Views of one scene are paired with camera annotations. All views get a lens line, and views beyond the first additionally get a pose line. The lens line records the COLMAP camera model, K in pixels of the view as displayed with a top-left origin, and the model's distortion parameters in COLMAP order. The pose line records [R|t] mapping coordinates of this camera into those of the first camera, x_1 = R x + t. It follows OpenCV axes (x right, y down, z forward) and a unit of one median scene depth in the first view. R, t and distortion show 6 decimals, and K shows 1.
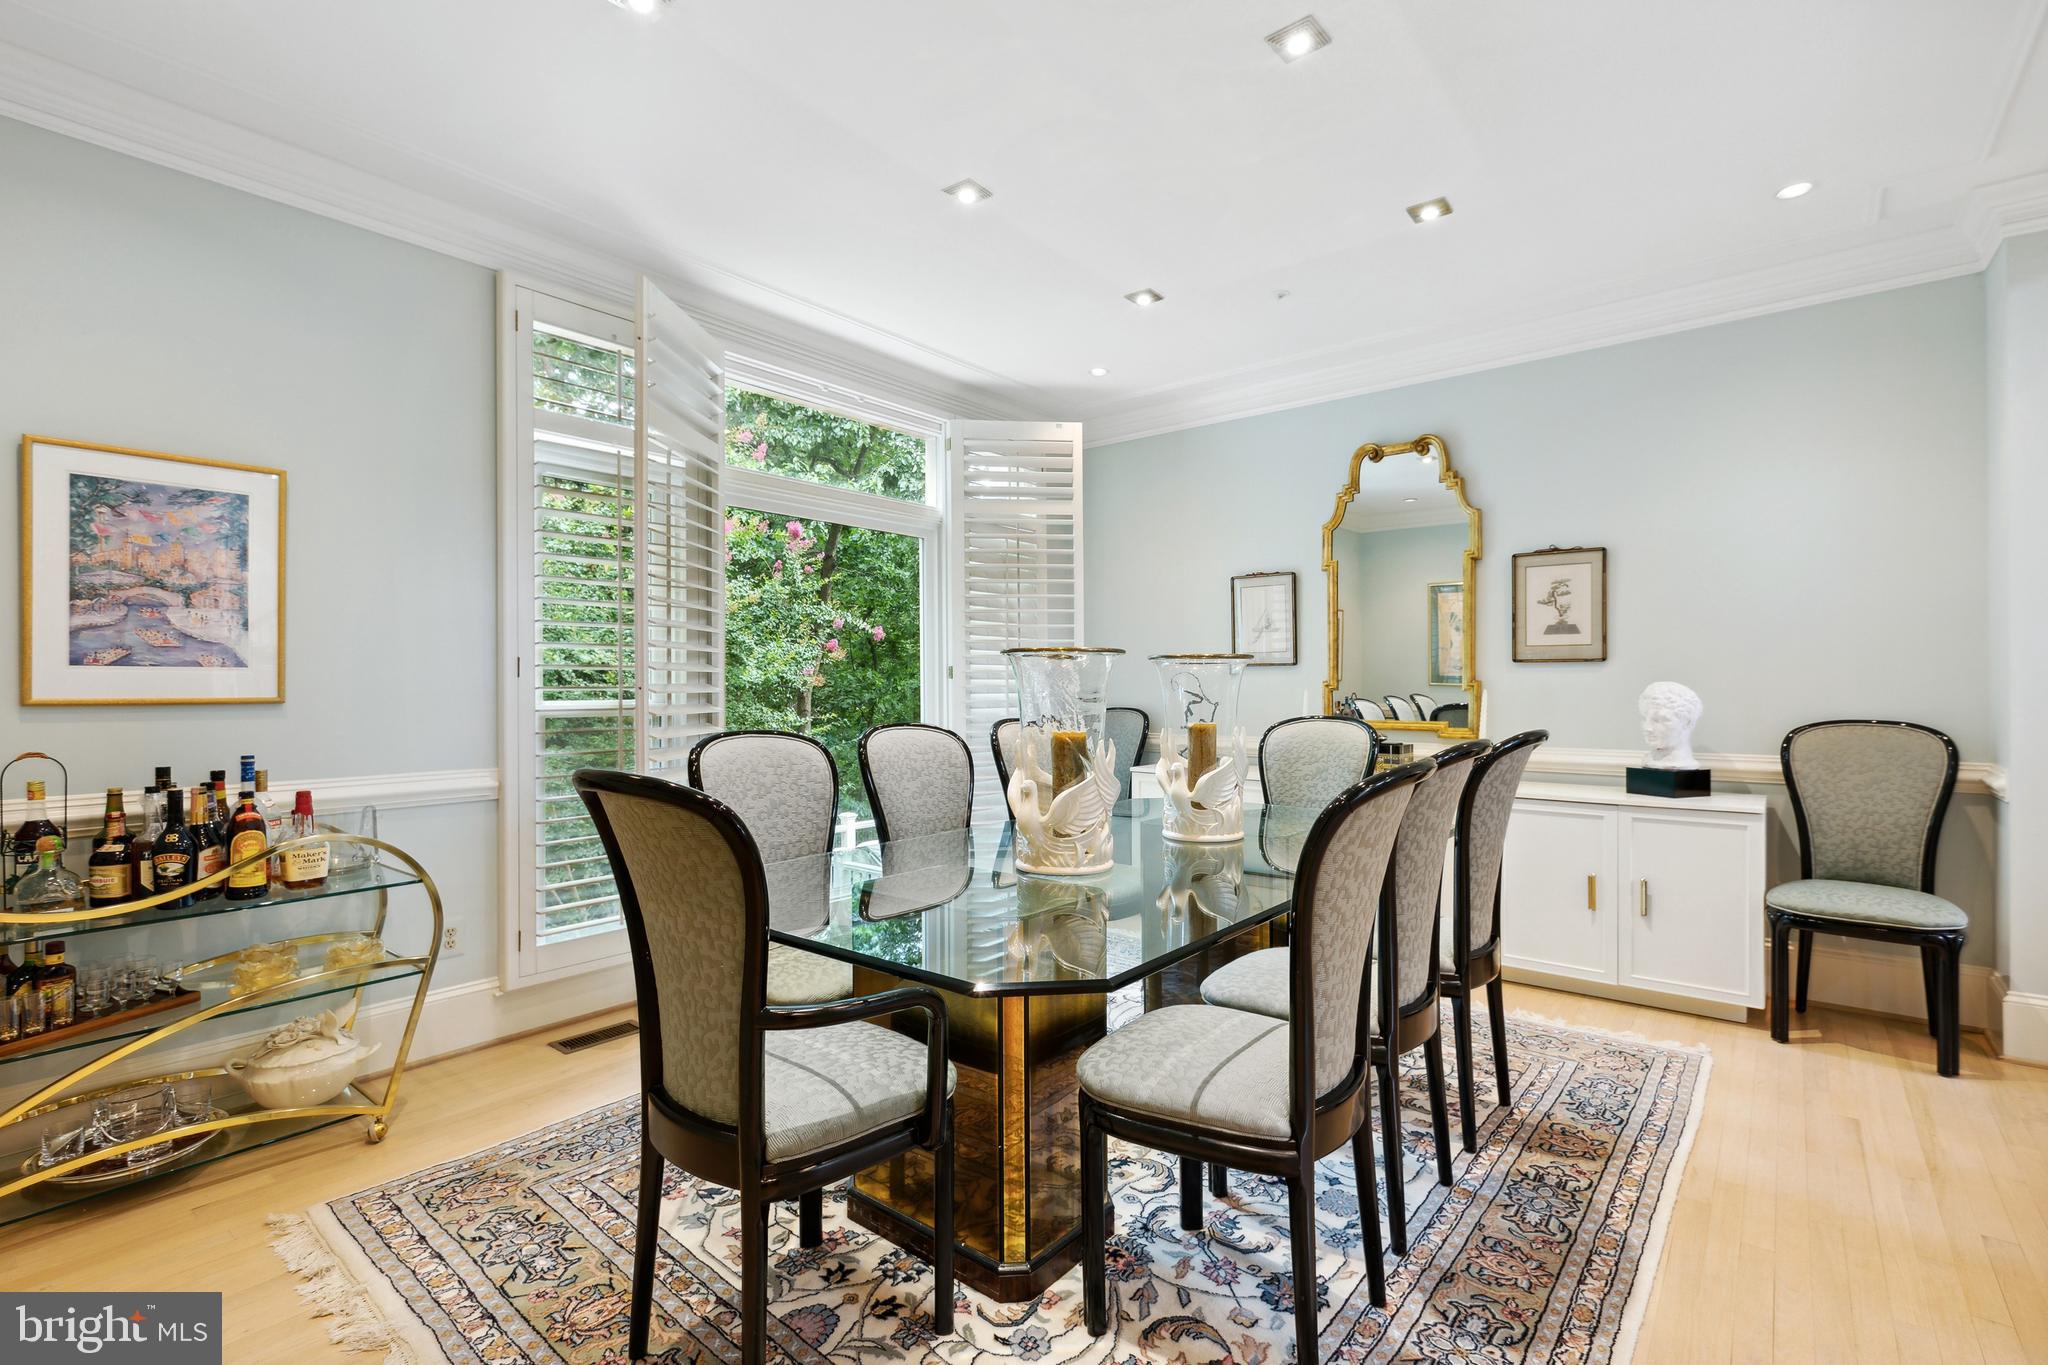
lens RADIAL K [[946.1, 0, 1066.9], [0, 946.1, 674.3], [0, 0, 1]] dist [0.004100, -0.003934]
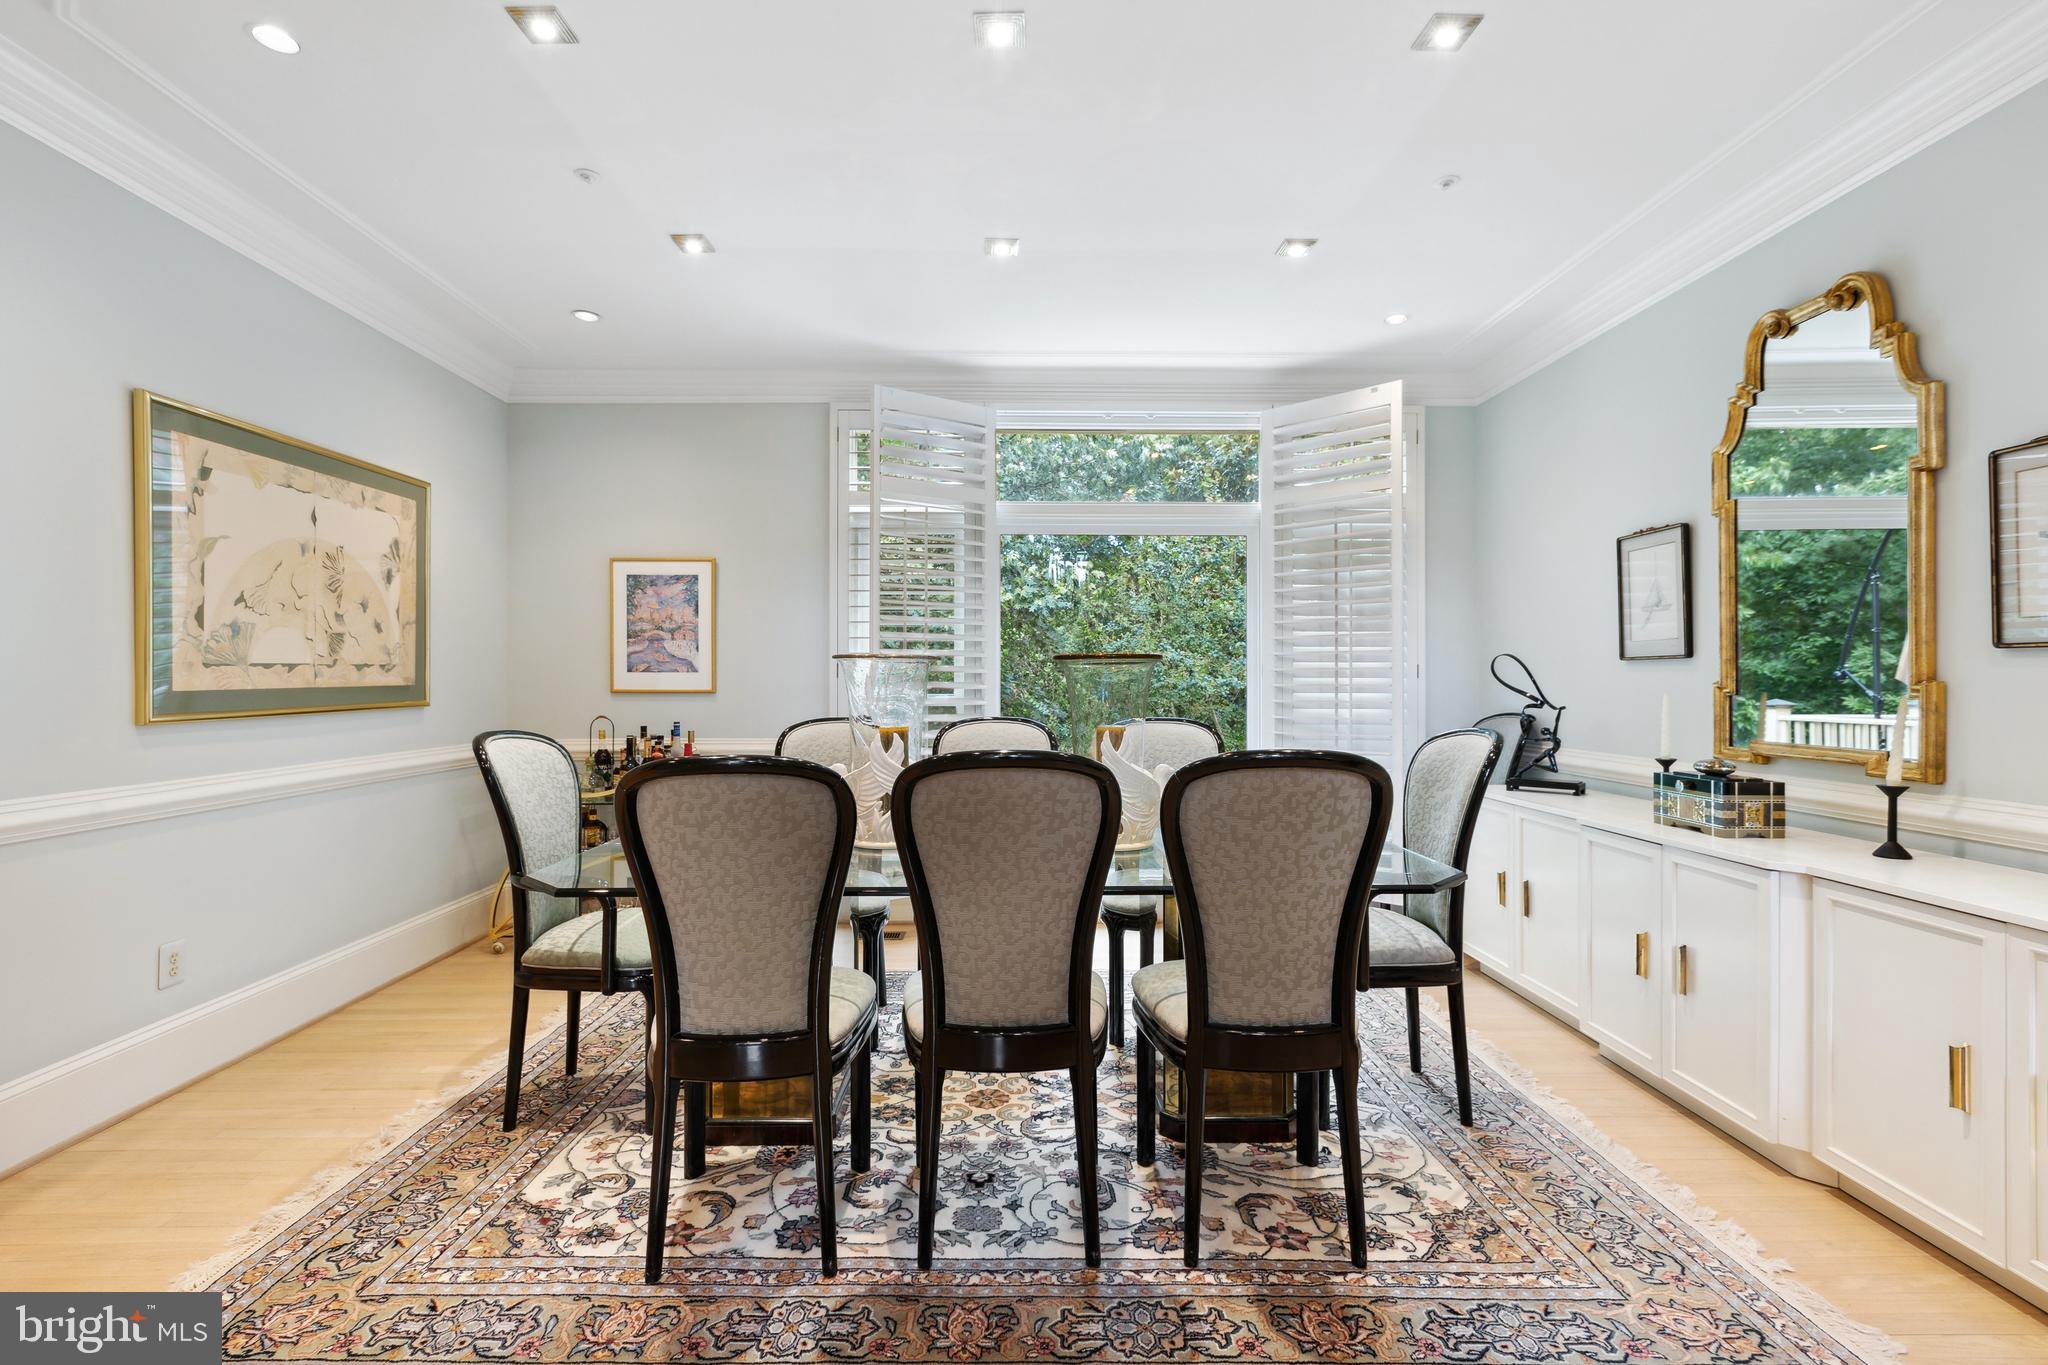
lens RADIAL K [[946.1, 0, 997.3], [0, 946.1, 671.4], [0, 0, 1]] dist [0.004100, -0.003934]
pose [[0.627424, -0.004153, -0.778667, 0.851394], [0.006534, 0.999979, -0.000068, -0.005571], [0.778651, -0.005045, 0.627437, 0.323219]]
